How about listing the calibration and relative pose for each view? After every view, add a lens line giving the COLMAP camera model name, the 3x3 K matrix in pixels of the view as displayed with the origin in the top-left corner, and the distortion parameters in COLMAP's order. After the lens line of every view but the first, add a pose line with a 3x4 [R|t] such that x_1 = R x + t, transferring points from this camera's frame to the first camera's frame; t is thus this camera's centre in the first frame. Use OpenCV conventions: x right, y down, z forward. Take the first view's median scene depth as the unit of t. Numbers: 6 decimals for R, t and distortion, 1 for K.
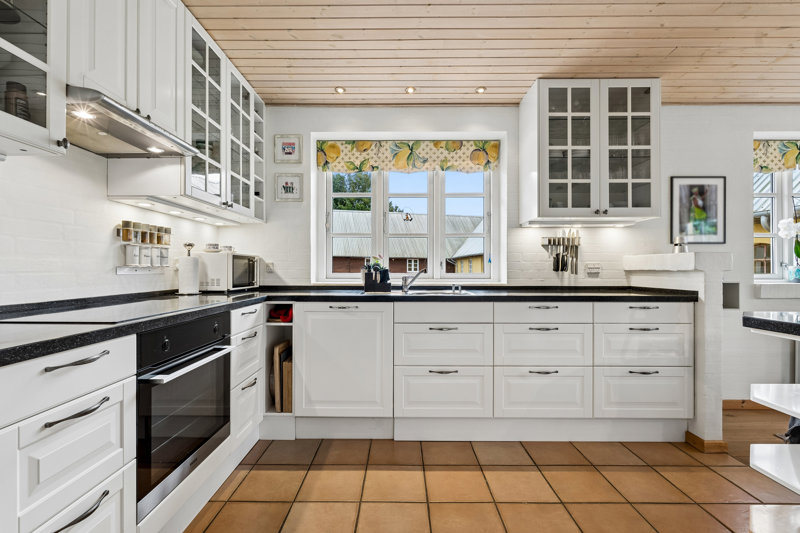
lens RADIAL K [[355.9, 0, 397.6], [0, 355.9, 265.0], [0, 0, 1]] dist [-0.003941, 0.000182]
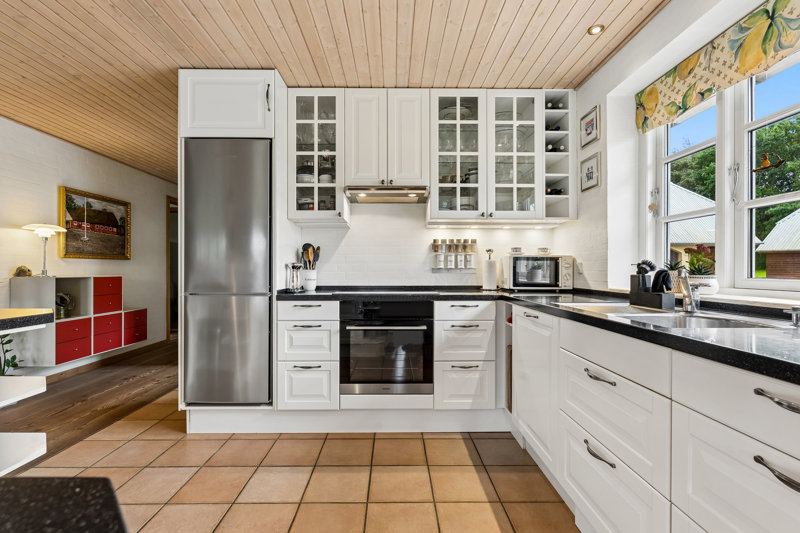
lens RADIAL K [[355.9, 0, 393.0], [0, 355.9, 266.5], [0, 0, 1]] dist [-0.003941, 0.000182]
pose [[0.001652, -0.009817, -0.999950, 0.588285], [0.009846, 0.999904, -0.009800, 0.007433], [0.999950, -0.009829, 0.001749, 0.578879]]
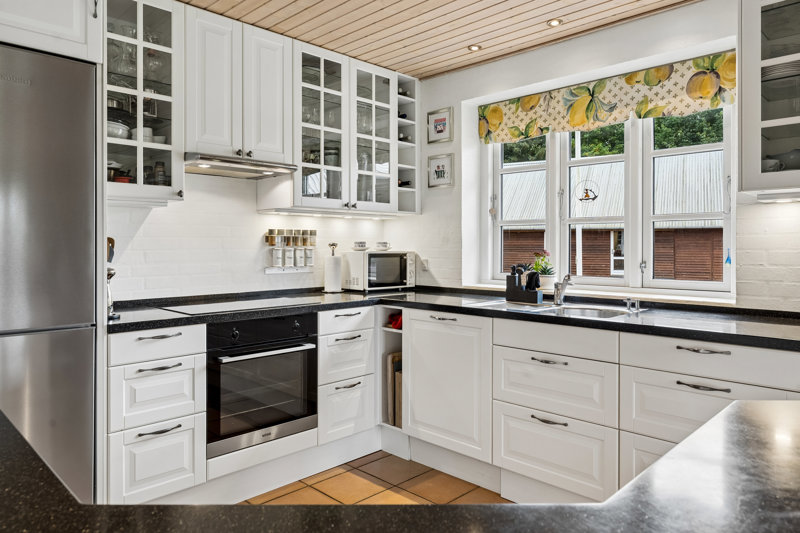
lens RADIAL K [[551.2, 0, 395.1], [0, 551.2, 239.9], [0, 0, 1]] dist [0.009562, 0.006410]
pose [[0.708130, -0.007697, -0.706040, 0.600488], [0.008448, 0.999961, -0.002427, -0.057461], [0.706031, -0.004246, 0.708168, -0.012150]]
